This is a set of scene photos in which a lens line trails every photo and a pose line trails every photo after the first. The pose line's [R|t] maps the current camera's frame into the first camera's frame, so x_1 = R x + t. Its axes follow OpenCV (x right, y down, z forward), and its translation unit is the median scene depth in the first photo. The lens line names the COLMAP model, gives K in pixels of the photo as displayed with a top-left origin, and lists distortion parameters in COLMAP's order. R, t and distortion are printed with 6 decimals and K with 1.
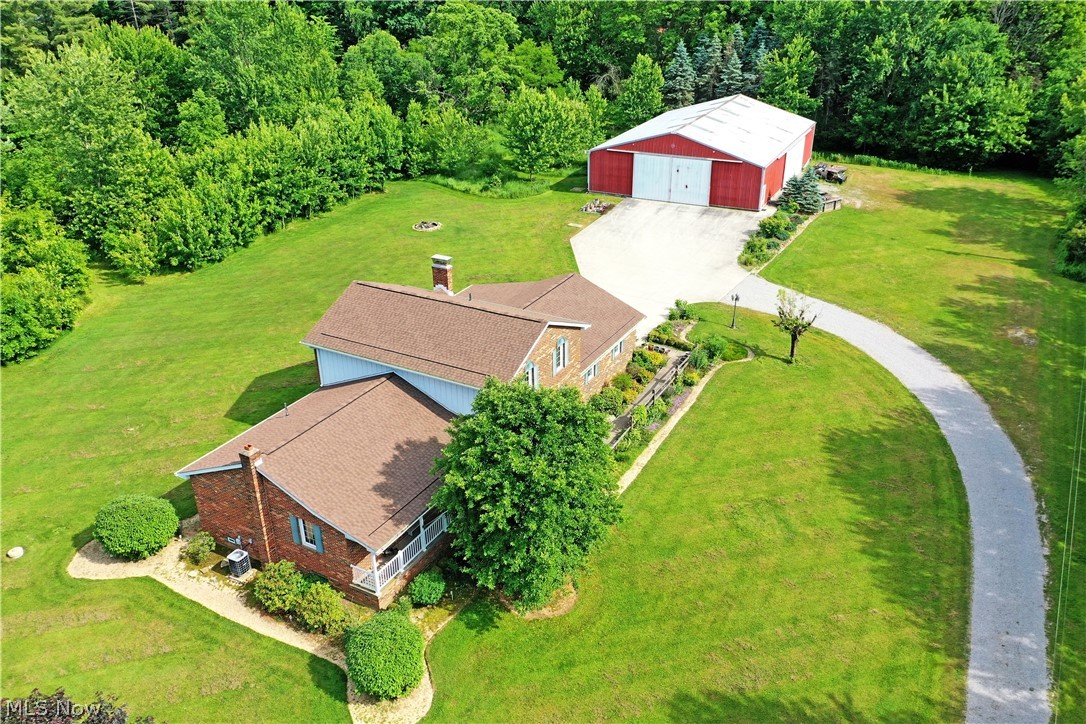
lens RADIAL K [[874.6, 0, 543.0], [0, 874.6, 362.0], [0, 0, 1]] dist [0.029017, -0.005801]
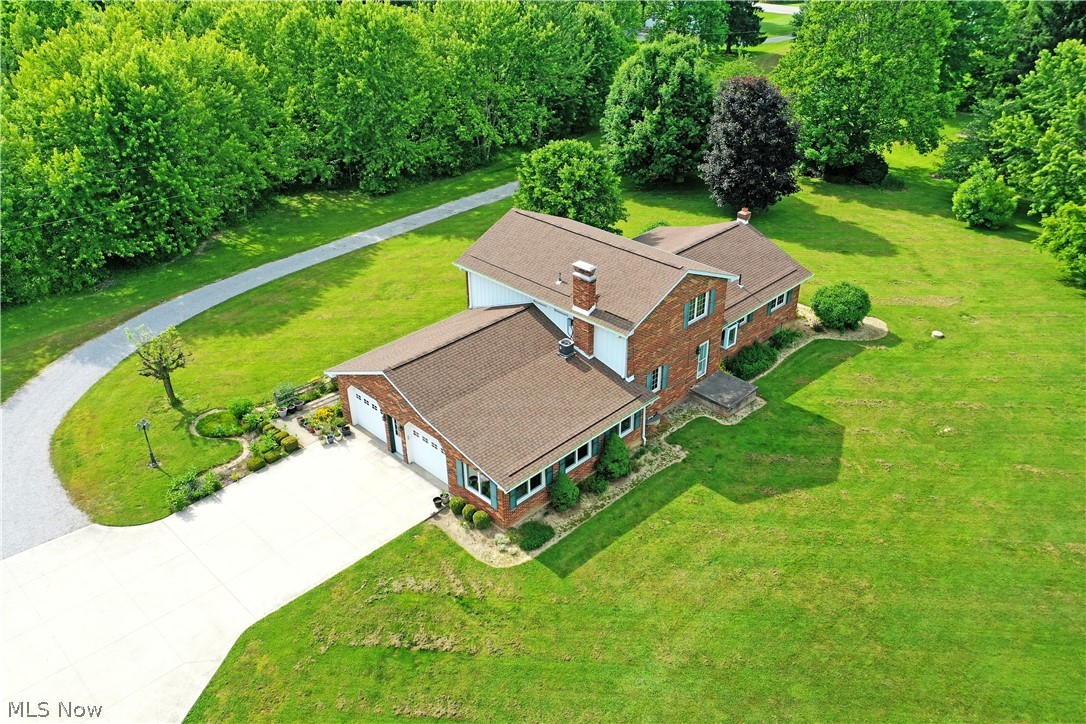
lens RADIAL K [[874.6, 0, 543.0], [0, 874.6, 362.0], [0, 0, 1]] dist [0.029017, -0.005801]
pose [[-0.959164, -0.115547, 0.258172, -0.171977], [0.150239, 0.565224, 0.811141, -0.417196], [-0.239650, 0.816805, -0.524783, 0.849953]]
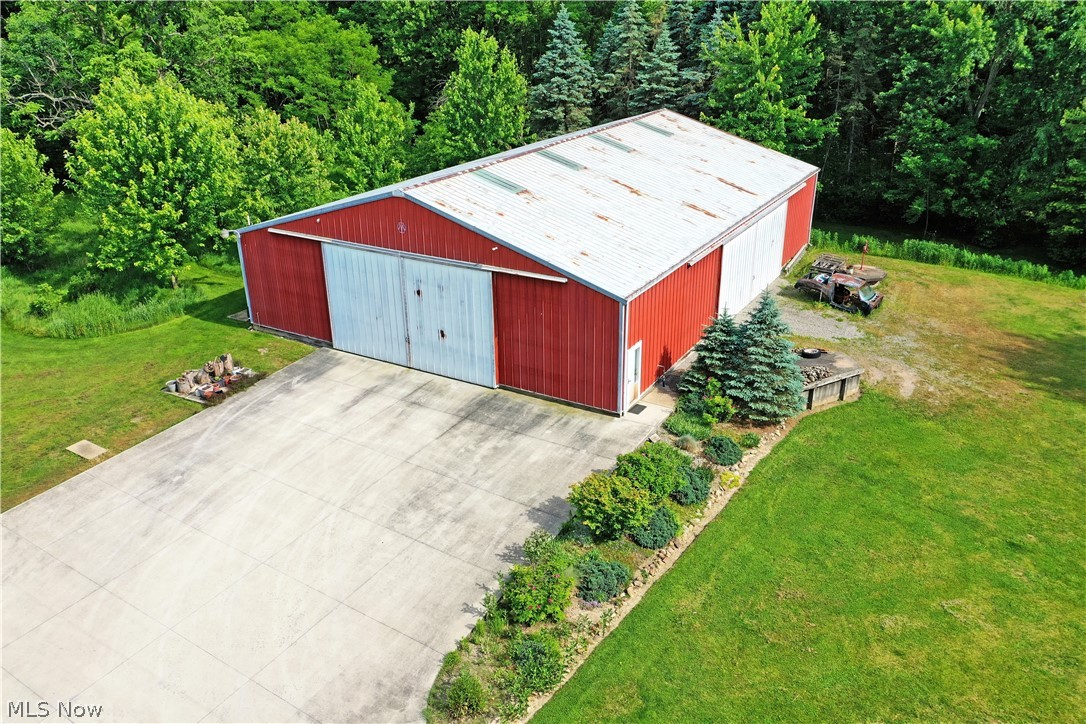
lens RADIAL K [[874.6, 0, 543.0], [0, 874.6, 362.0], [0, 0, 1]] dist [0.029017, -0.005801]
pose [[0.997705, 0.025214, -0.062837, 0.223198], [-0.027810, 0.998781, -0.040788, -0.167836], [0.061732, 0.042442, 0.997190, 0.604849]]
